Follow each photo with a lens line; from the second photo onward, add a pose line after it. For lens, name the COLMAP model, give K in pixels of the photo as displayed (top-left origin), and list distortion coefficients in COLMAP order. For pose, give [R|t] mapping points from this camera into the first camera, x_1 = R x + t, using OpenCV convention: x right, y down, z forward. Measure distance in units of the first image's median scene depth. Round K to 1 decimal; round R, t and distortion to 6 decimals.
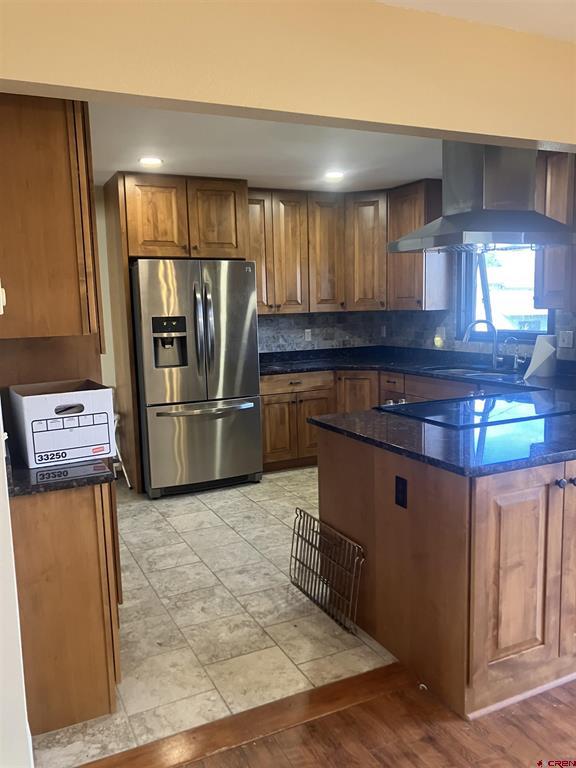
lens RADIAL K [[623.0, 0, 290.6], [0, 623.0, 387.8], [0, 0, 1]] dist [0.024345, 0.005666]
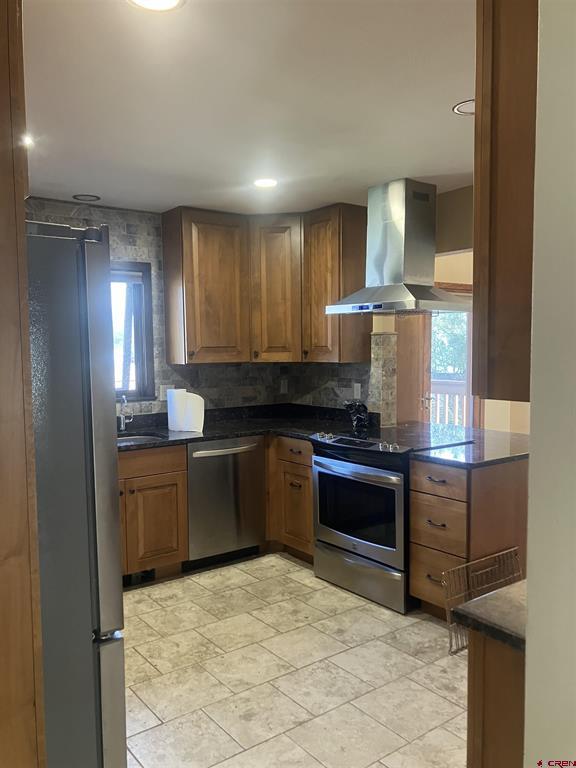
lens RADIAL K [[623.0, 0, 287.7], [0, 623.0, 384.7], [0, 0, 1]] dist [0.024345, 0.005666]
pose [[-0.200917, -0.021773, 0.979366, -1.136696], [0.145849, 0.987945, 0.051884, -0.212475], [-0.968690, 0.153264, -0.195319, 1.843809]]
